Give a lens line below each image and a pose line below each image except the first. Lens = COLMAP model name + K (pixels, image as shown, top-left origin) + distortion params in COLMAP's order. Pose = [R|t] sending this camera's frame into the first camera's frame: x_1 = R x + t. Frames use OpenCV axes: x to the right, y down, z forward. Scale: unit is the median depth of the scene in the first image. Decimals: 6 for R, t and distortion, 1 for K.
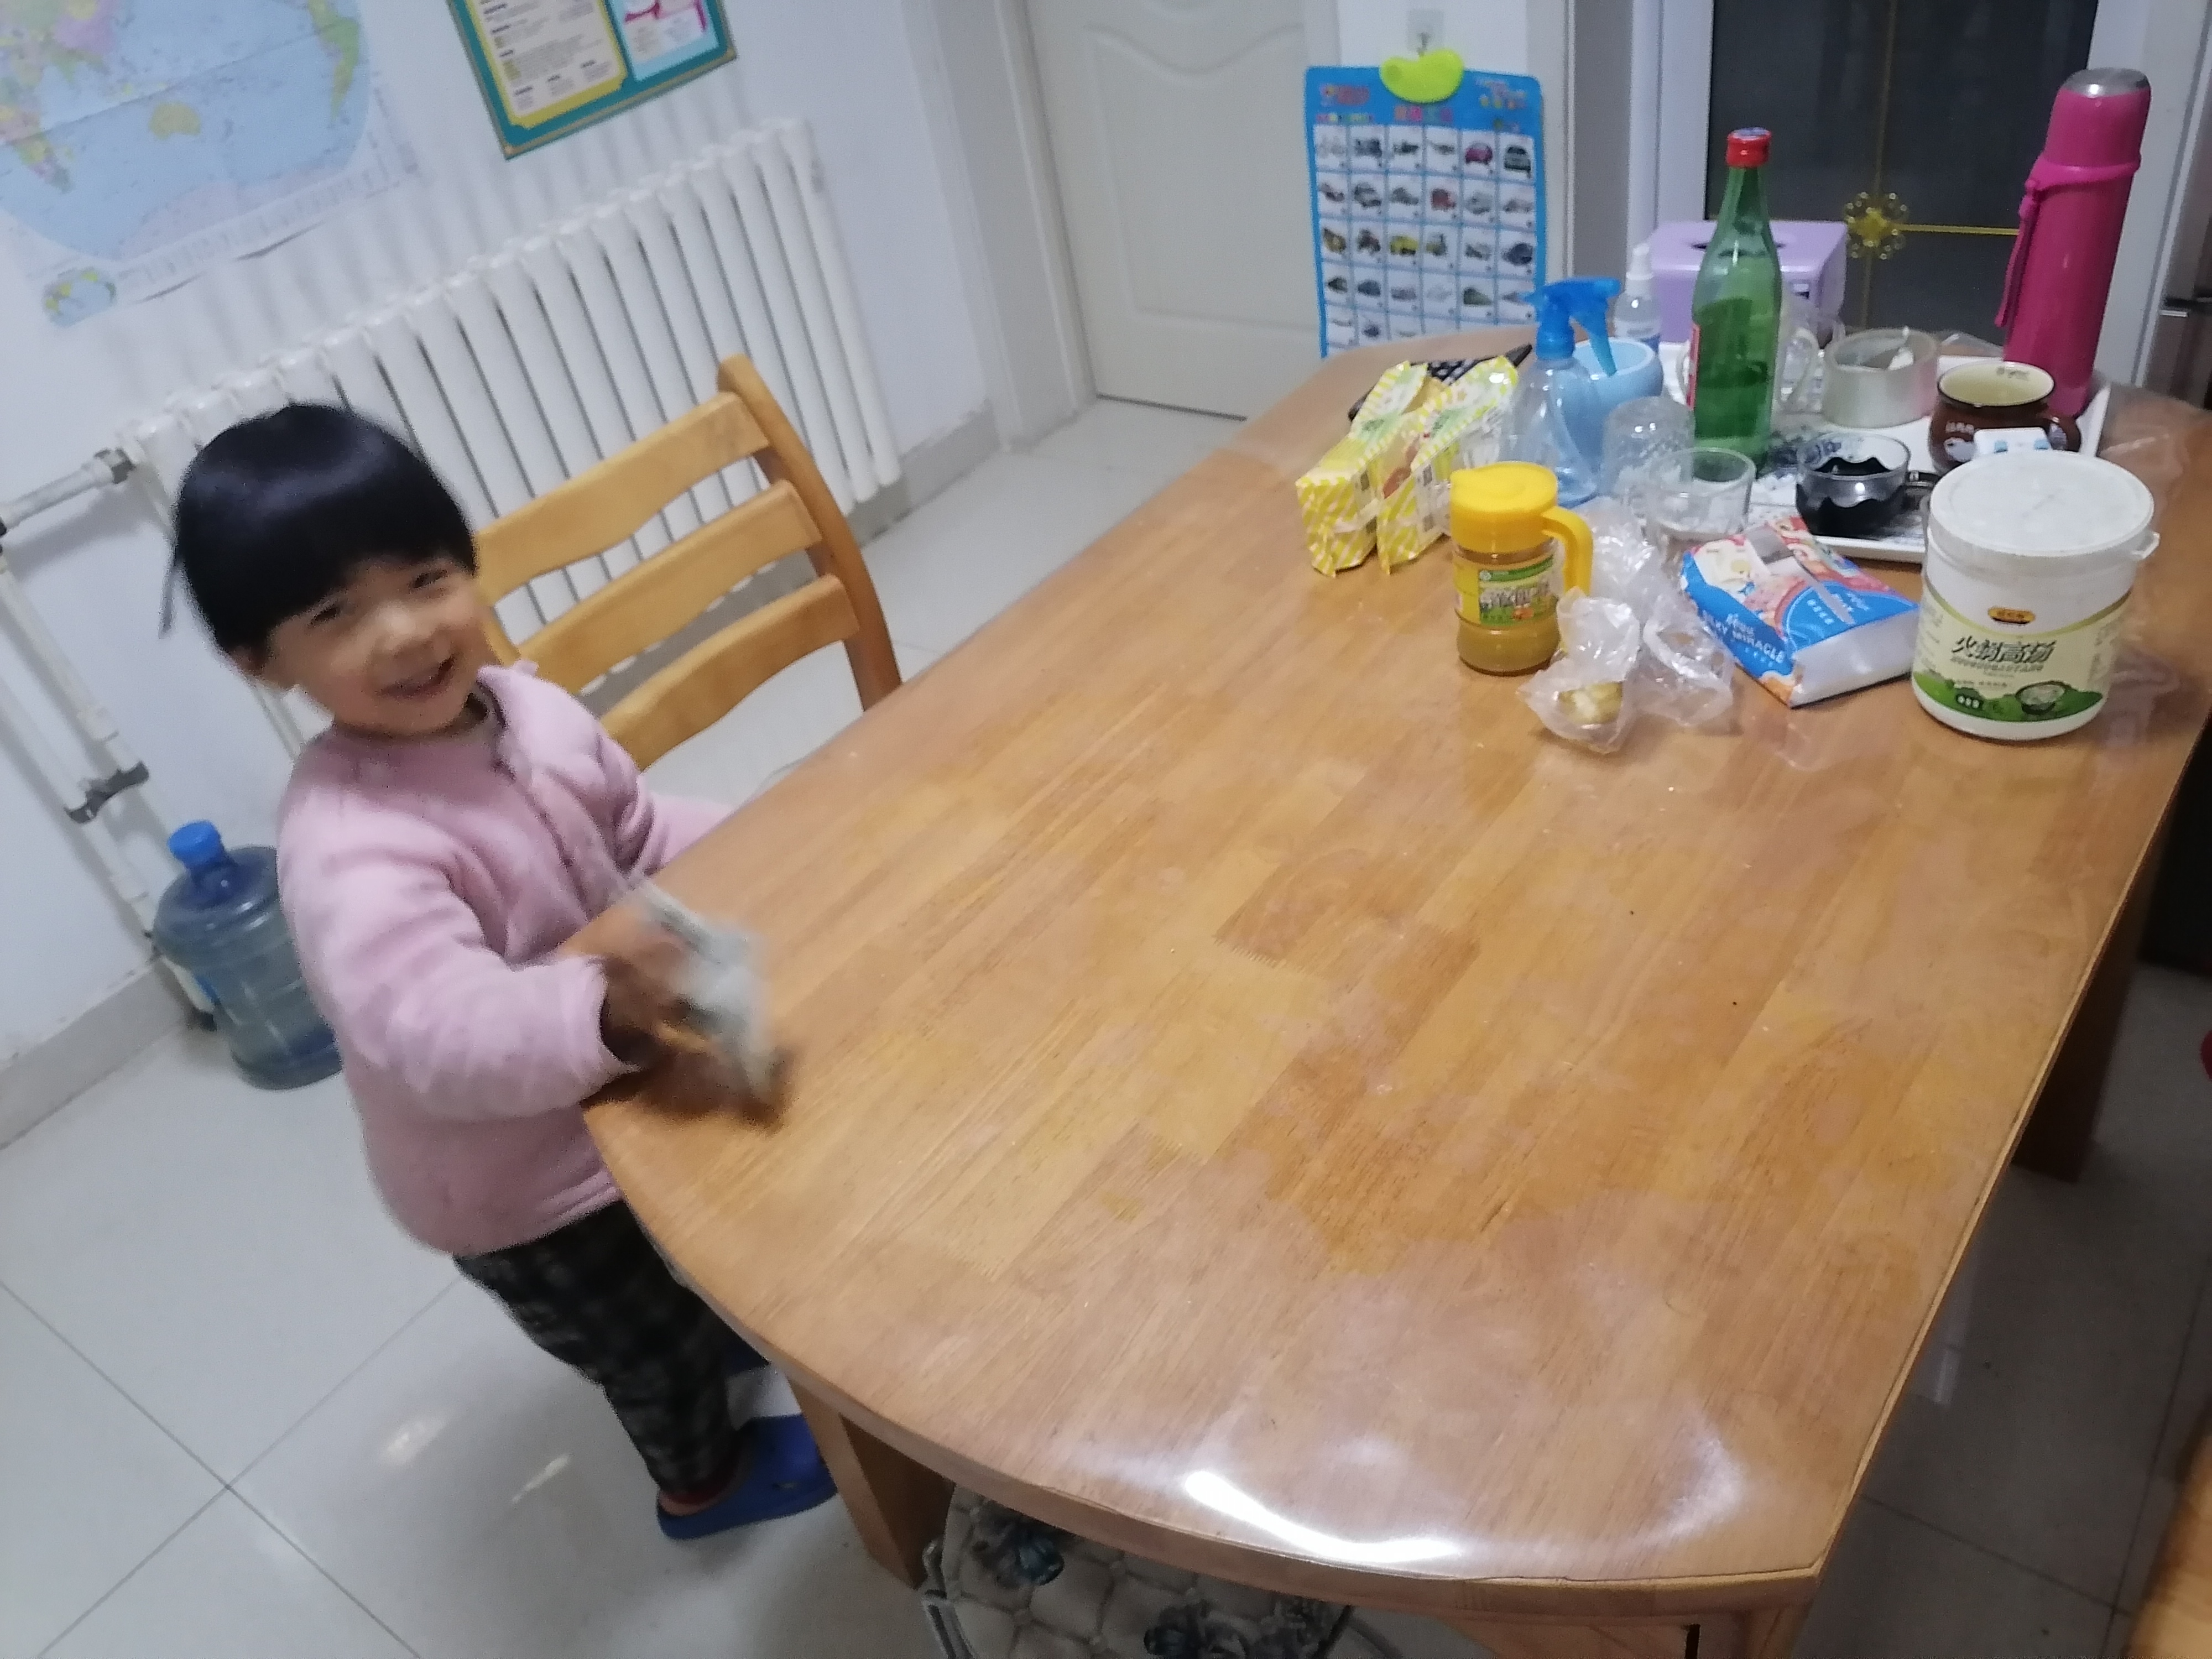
lens RADIAL K [[1717.8, 0, 1126.6], [0, 1717.8, 831.0], [0, 0, 1]] dist [0.032037, -0.045273]
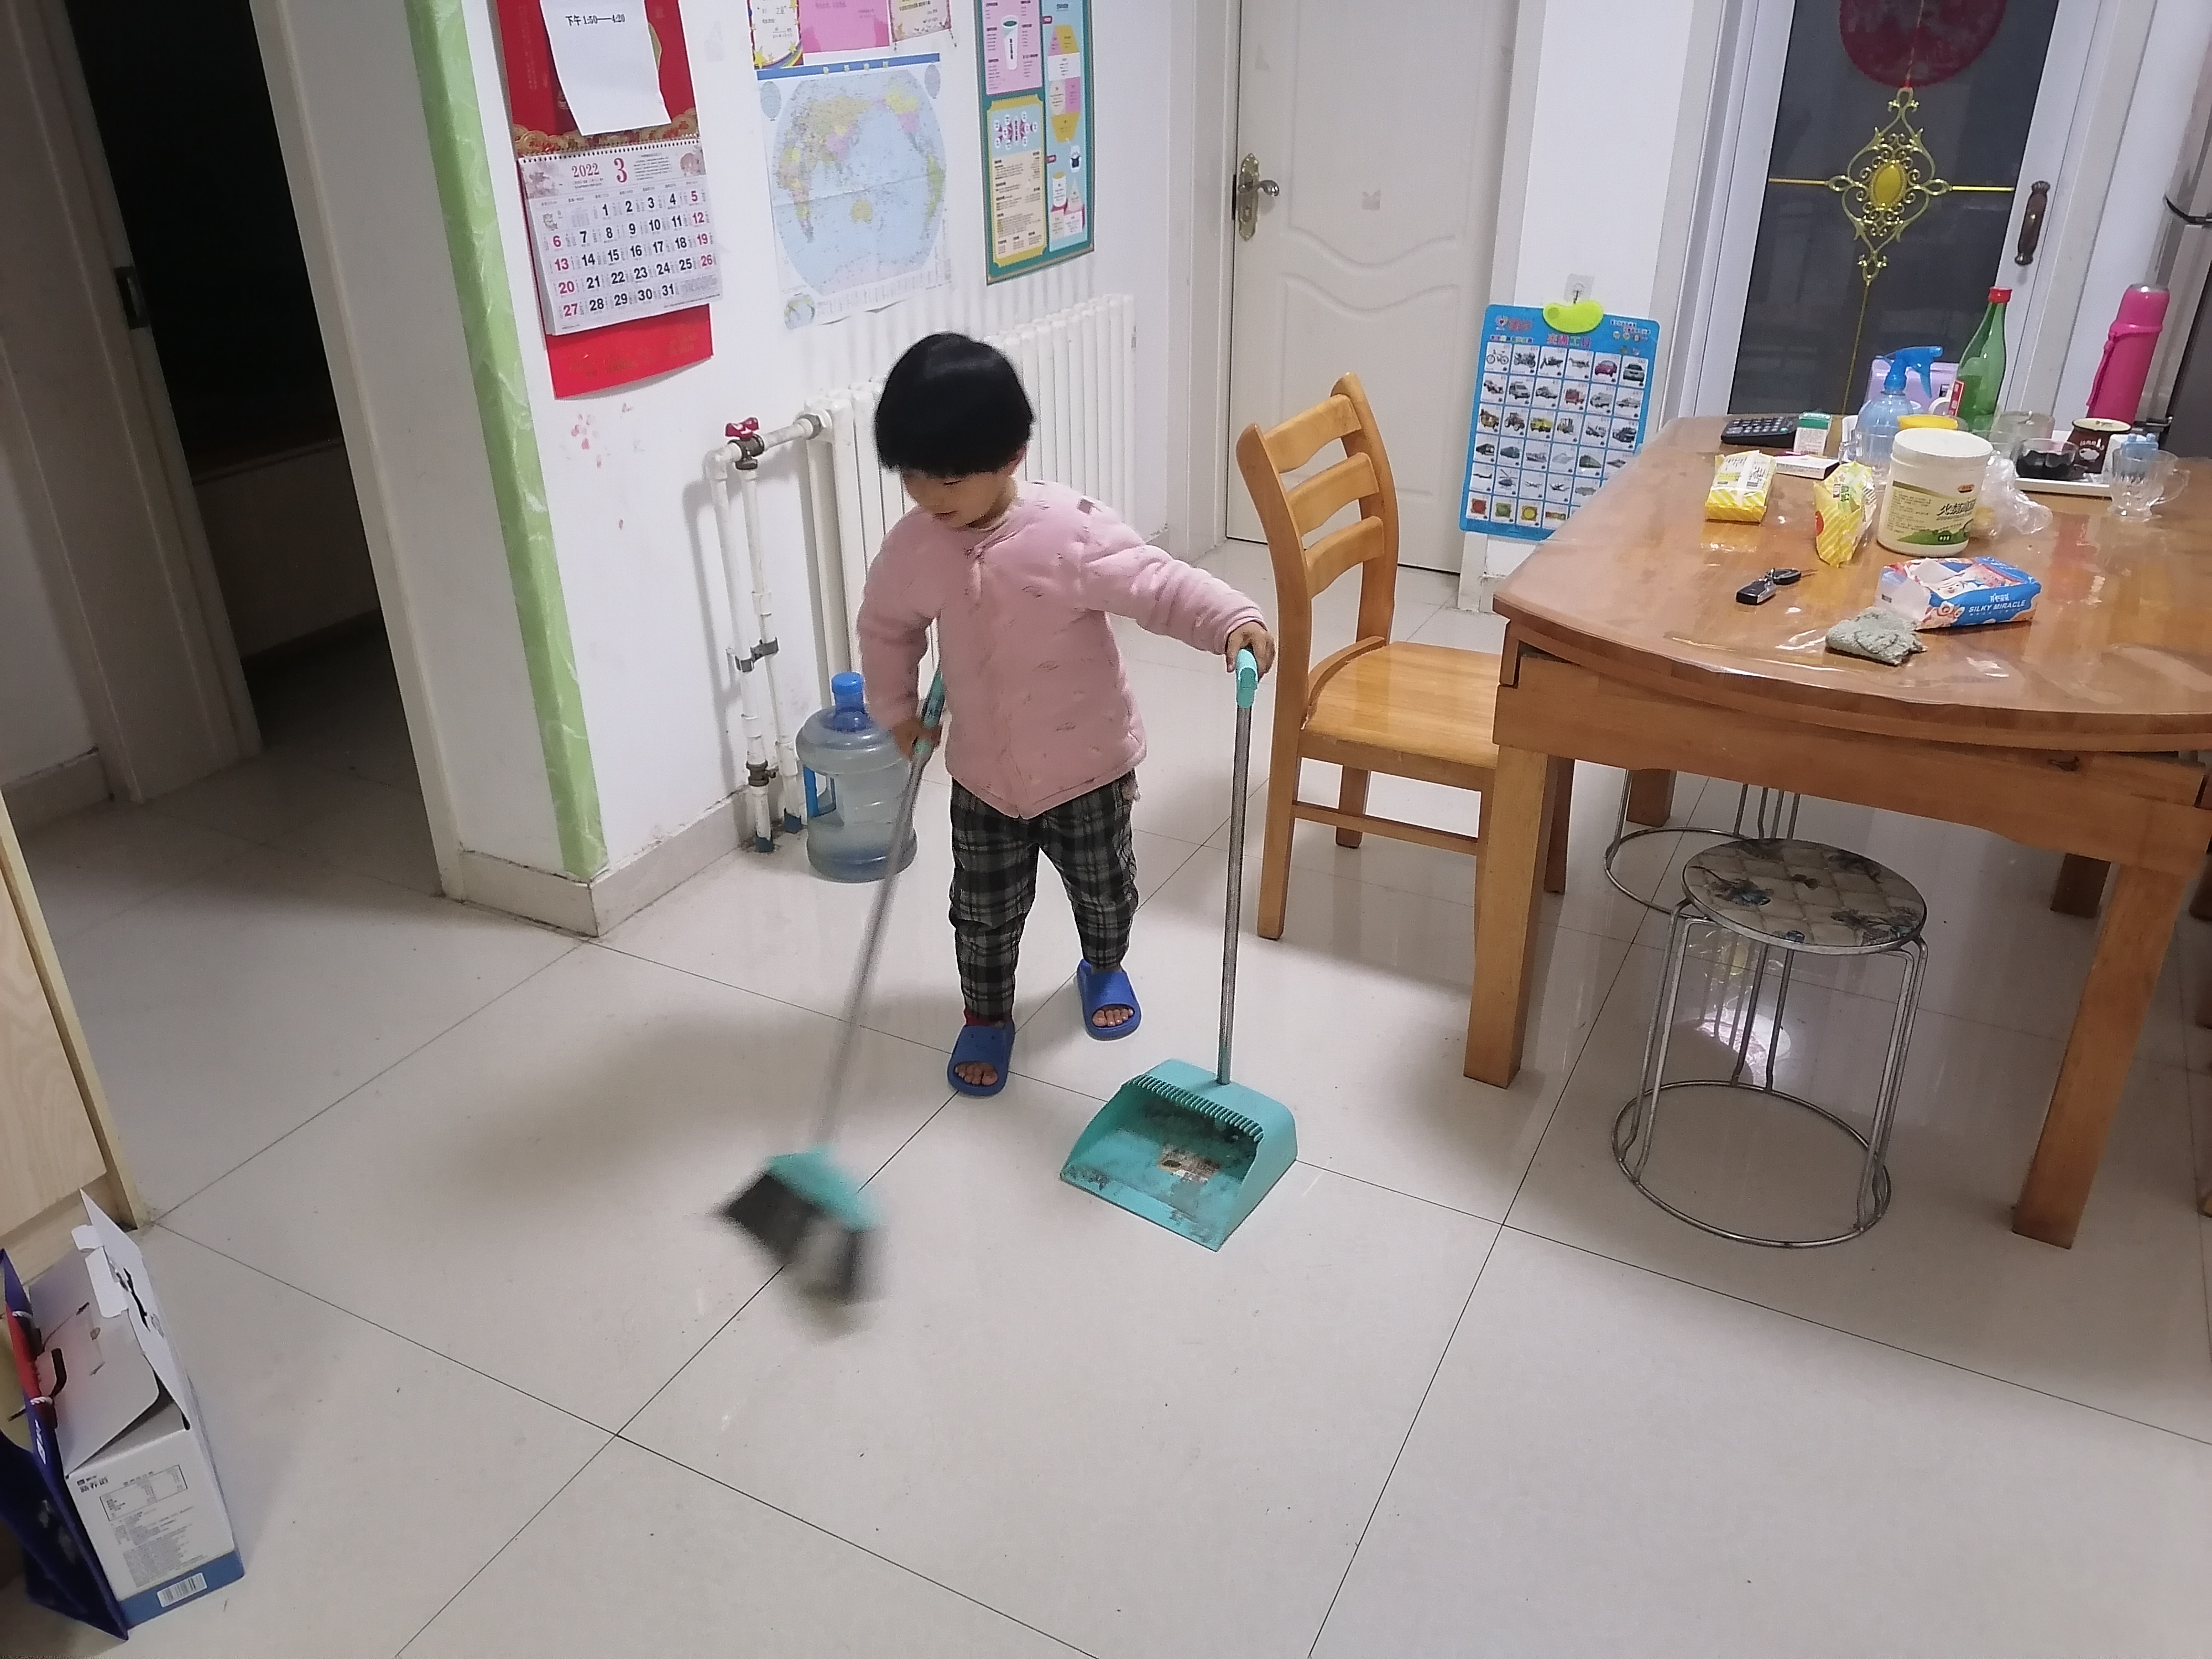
lens RADIAL K [[1717.8, 0, 1088.5], [0, 1717.8, 846.0], [0, 0, 1]] dist [0.032037, -0.045273]
pose [[0.976410, 0.073554, 0.203011, -0.514356], [-0.034738, 0.981454, -0.188522, 0.324186], [-0.213113, 0.177023, 0.960857, -0.299374]]
